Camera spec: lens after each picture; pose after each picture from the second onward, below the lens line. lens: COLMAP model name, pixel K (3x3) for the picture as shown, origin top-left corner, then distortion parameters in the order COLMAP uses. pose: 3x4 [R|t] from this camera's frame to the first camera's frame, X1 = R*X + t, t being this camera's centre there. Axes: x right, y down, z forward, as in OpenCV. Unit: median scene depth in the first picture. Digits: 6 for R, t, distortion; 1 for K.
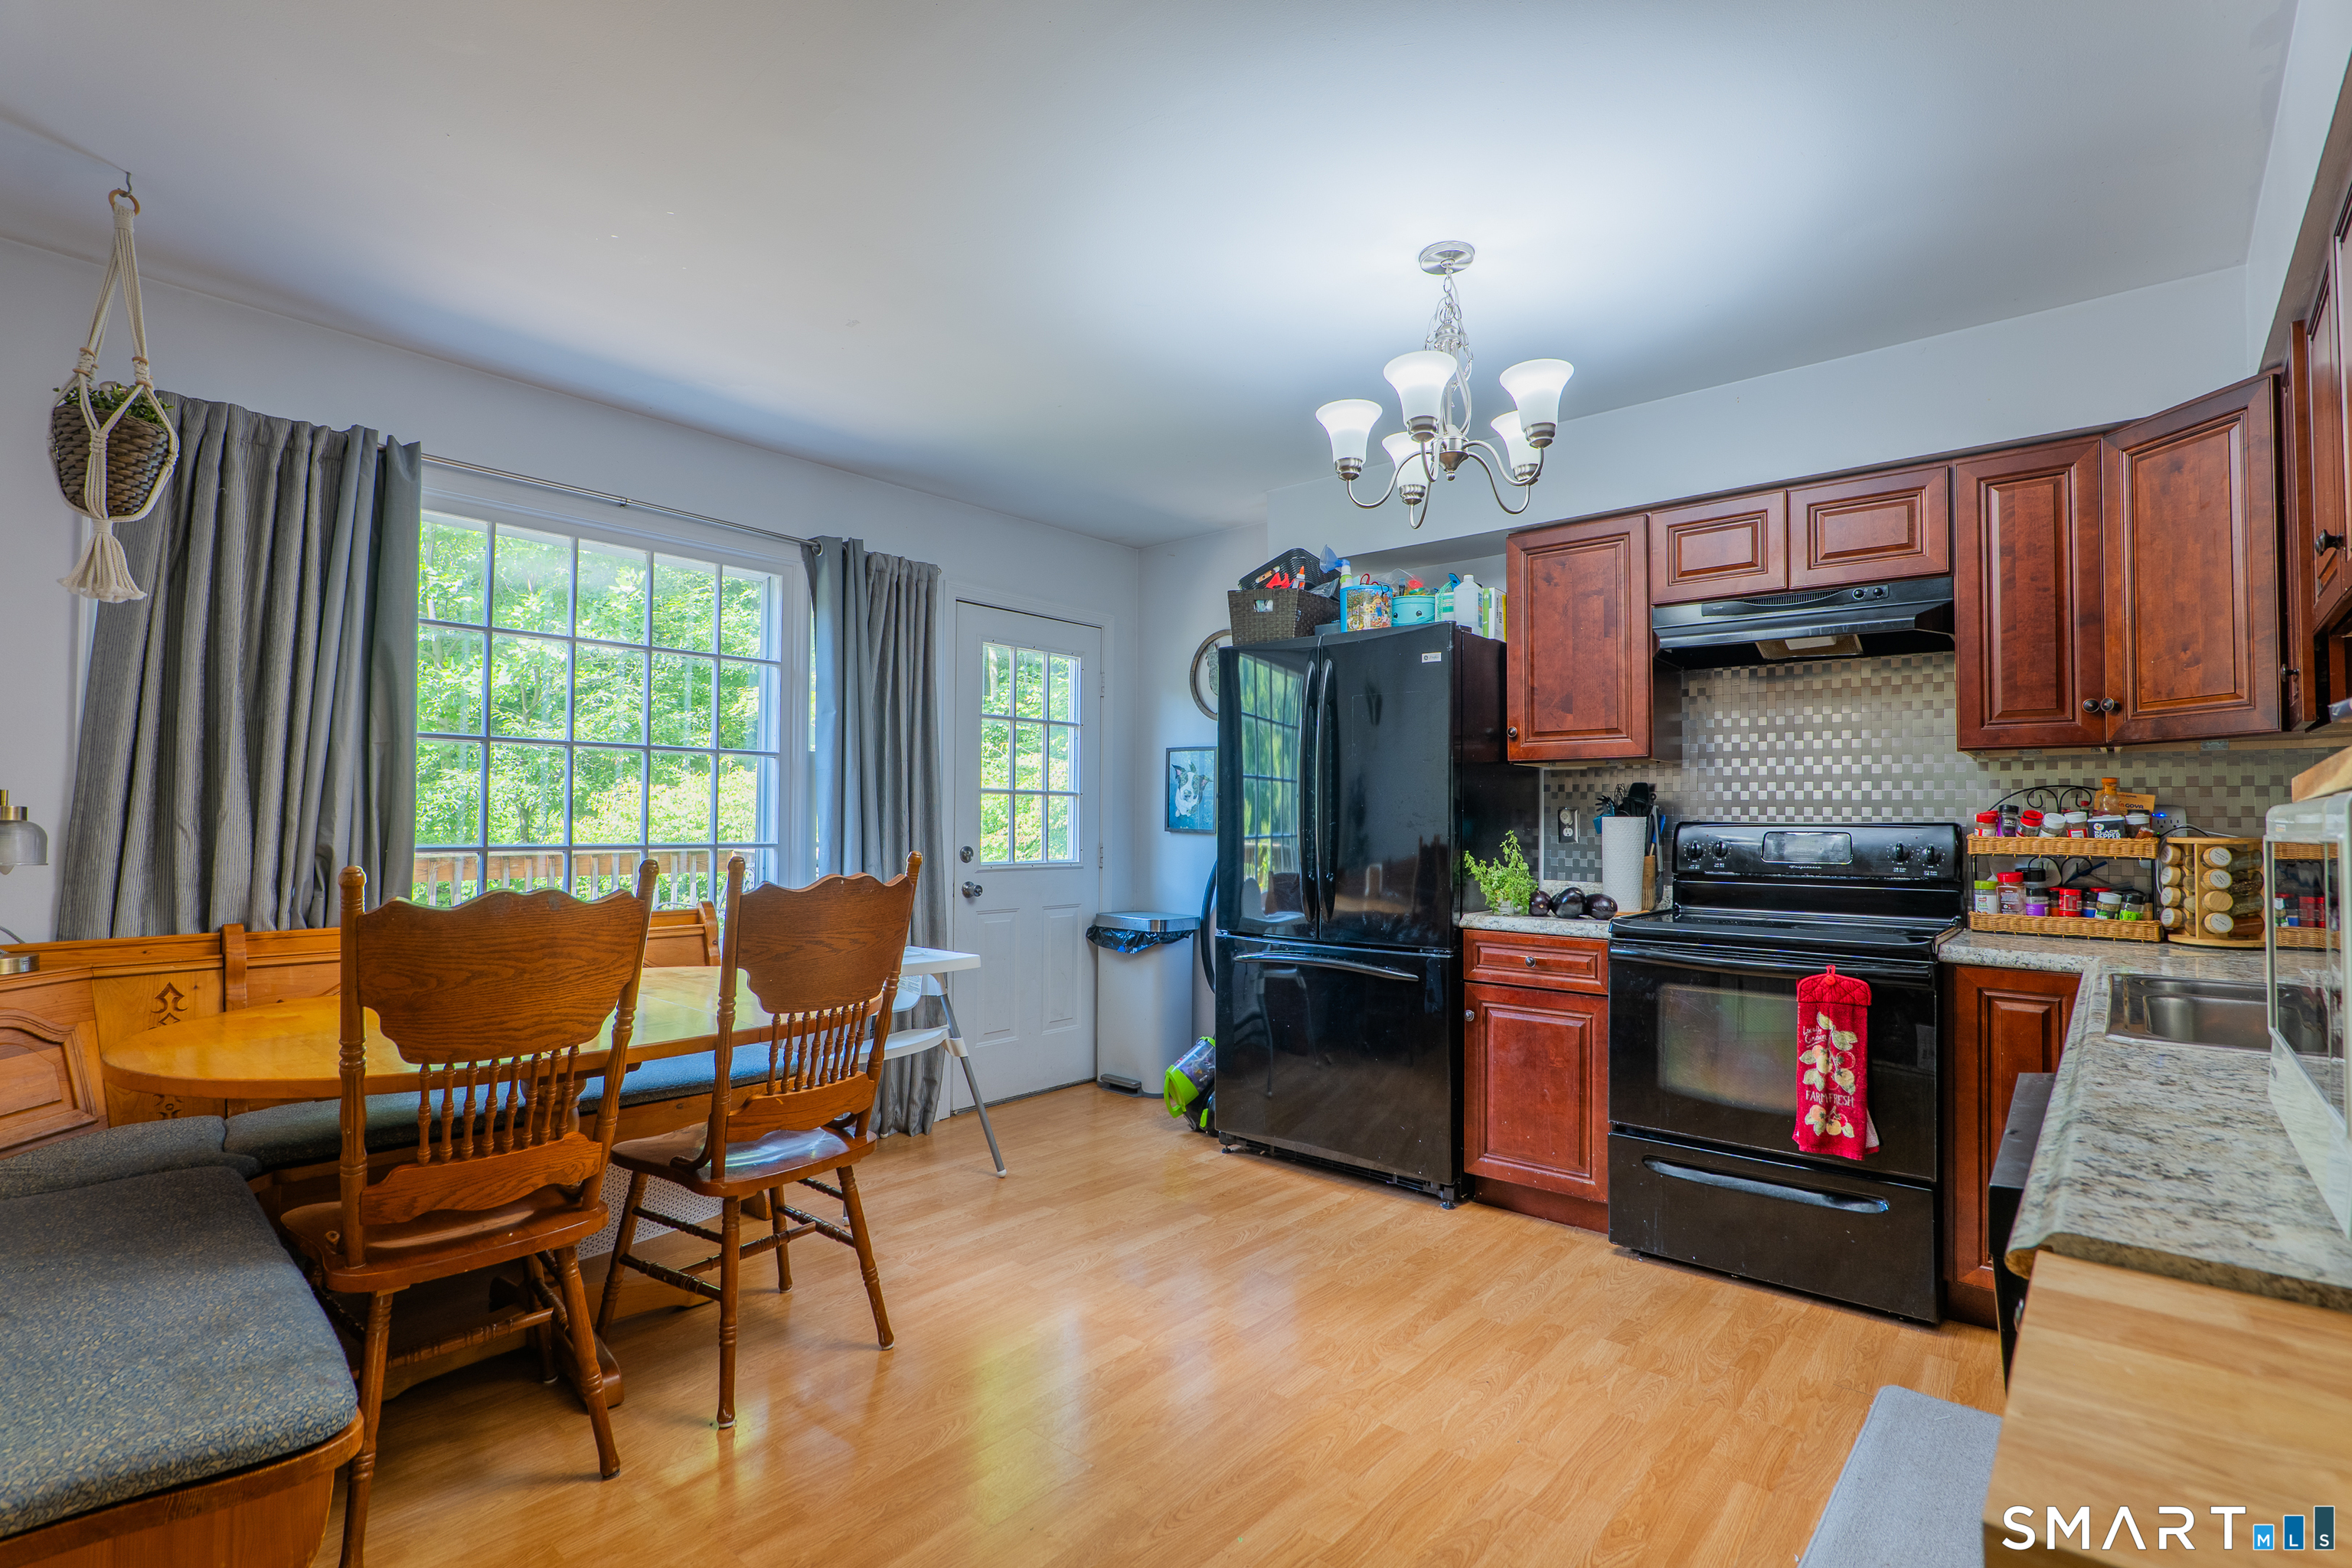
lens RADIAL K [[1097.4, 0, 1186.0], [0, 1097.4, 790.5], [0, 0, 1]] dist [-0.015965, 0.000187]
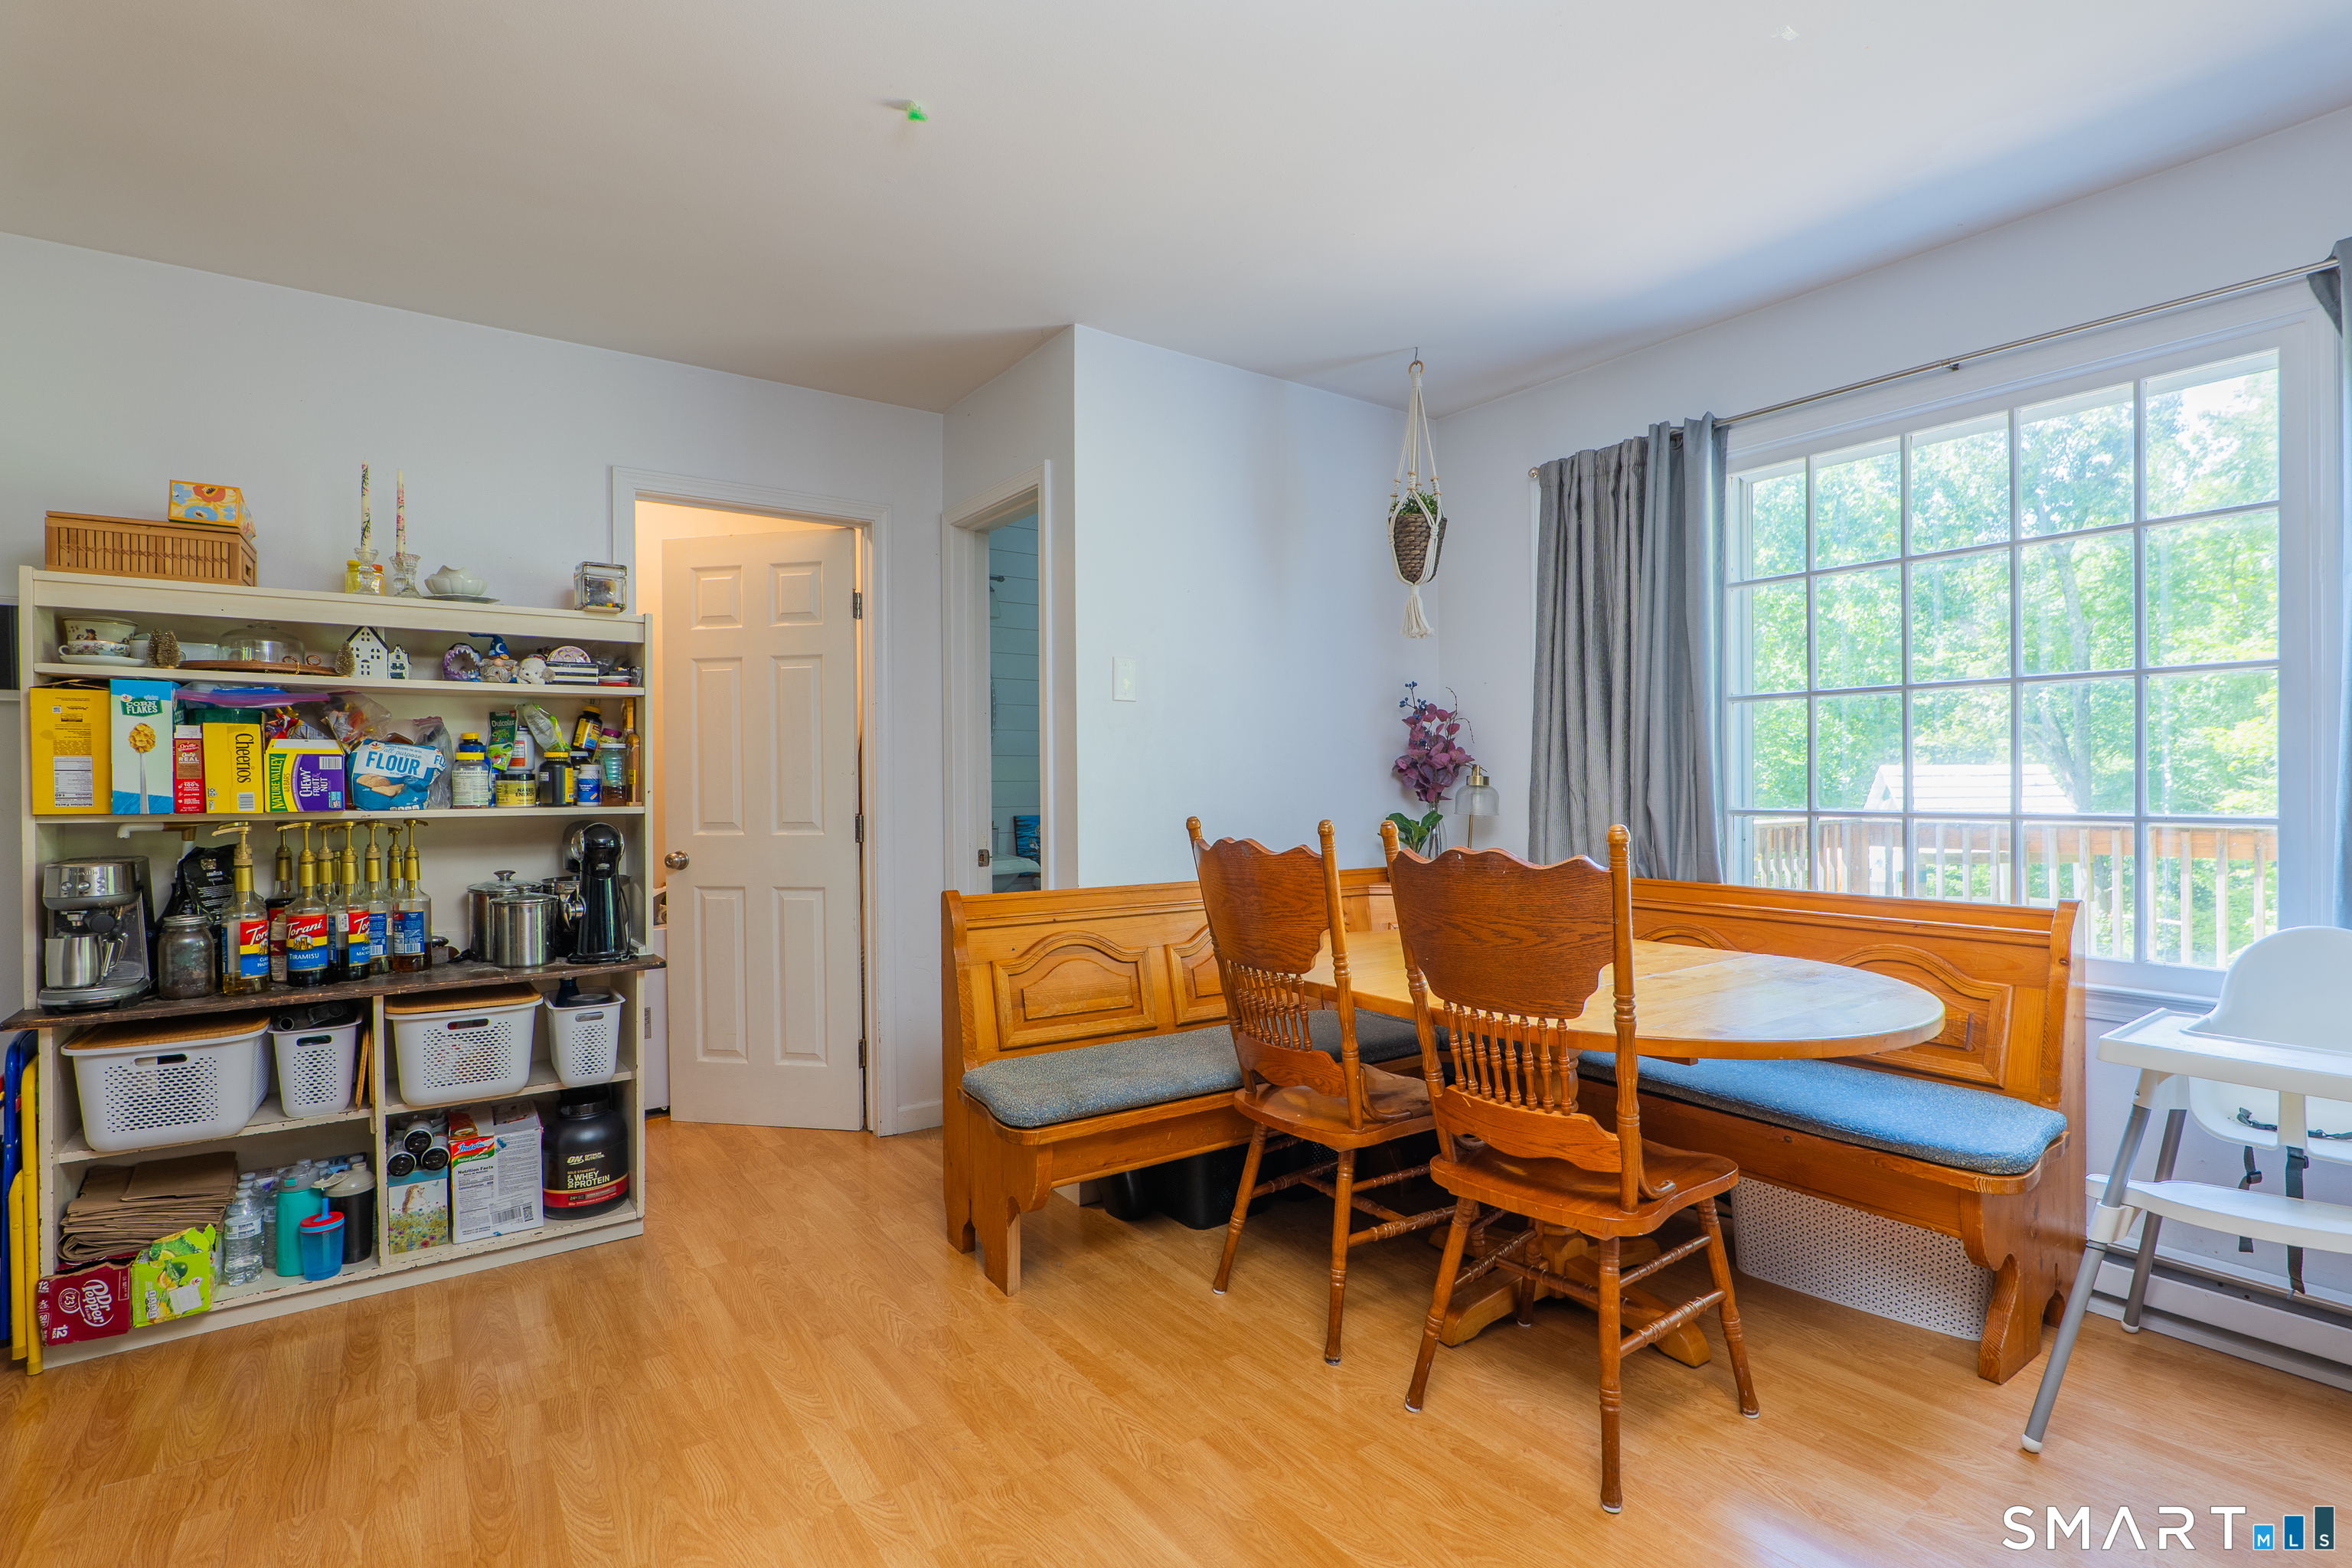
lens RADIAL K [[1097.4, 0, 1186.0], [0, 1097.4, 790.5], [0, 0, 1]] dist [-0.015965, 0.000187]
pose [[-0.237745, 0.005244, -0.971314, 0.391845], [0.029636, 0.999559, -0.001858, 0.020924], [0.970875, -0.029228, -0.237795, 0.725519]]
